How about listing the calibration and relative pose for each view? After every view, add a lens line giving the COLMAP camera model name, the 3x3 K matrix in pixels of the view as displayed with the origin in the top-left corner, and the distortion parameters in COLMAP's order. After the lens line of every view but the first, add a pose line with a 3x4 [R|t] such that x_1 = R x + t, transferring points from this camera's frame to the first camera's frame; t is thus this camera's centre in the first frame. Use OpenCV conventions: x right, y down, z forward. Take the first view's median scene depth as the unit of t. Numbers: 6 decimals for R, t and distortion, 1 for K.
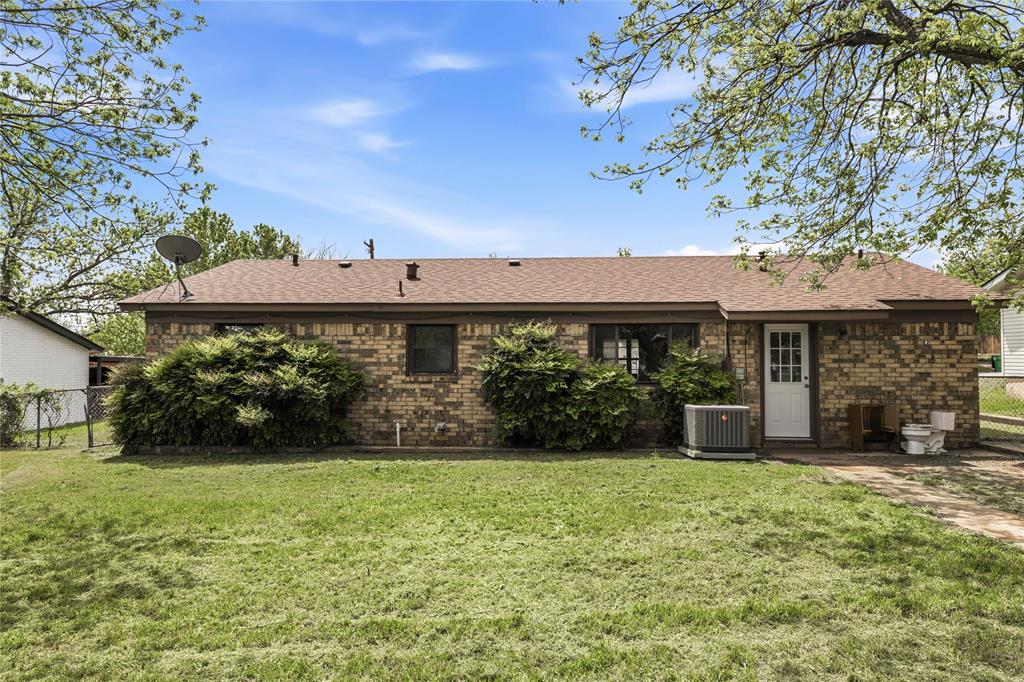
lens RADIAL K [[643.5, 0, 512.0], [0, 643.5, 341.0], [0, 0, 1]] dist [-0.006440, -0.002188]
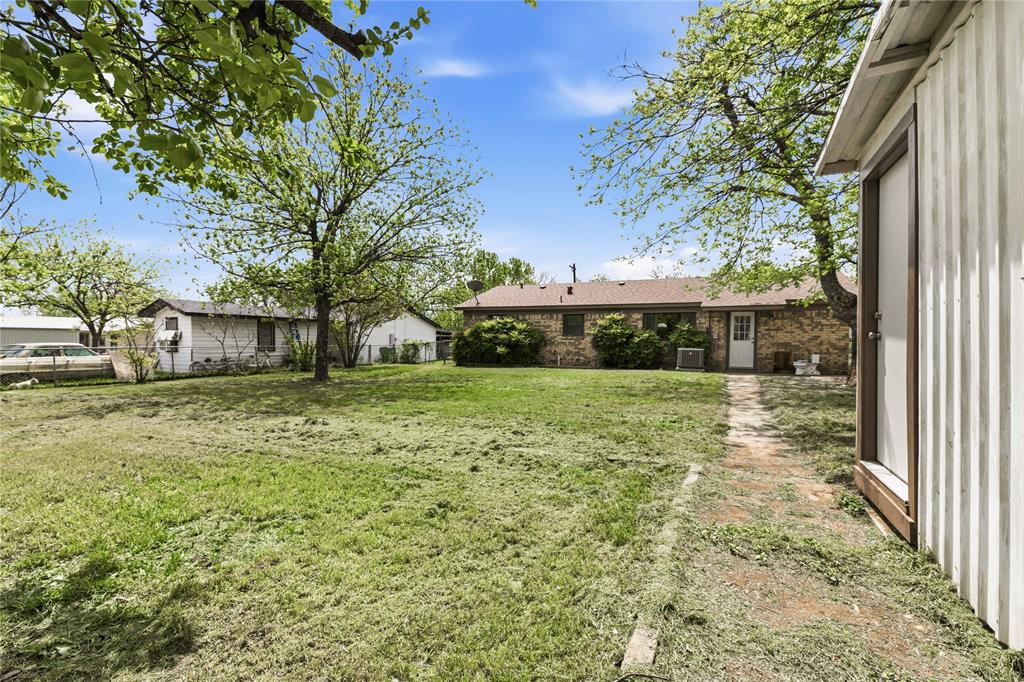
lens RADIAL K [[448.4, 0, 509.4], [0, 448.4, 341.7], [0, 0, 1]] dist [0.002017, 0.000525]
pose [[0.925488, 0.011272, -0.378609, 0.284809], [0.001680, 0.999425, 0.033861, 0.018702], [0.378773, -0.031974, 0.924937, -0.606794]]
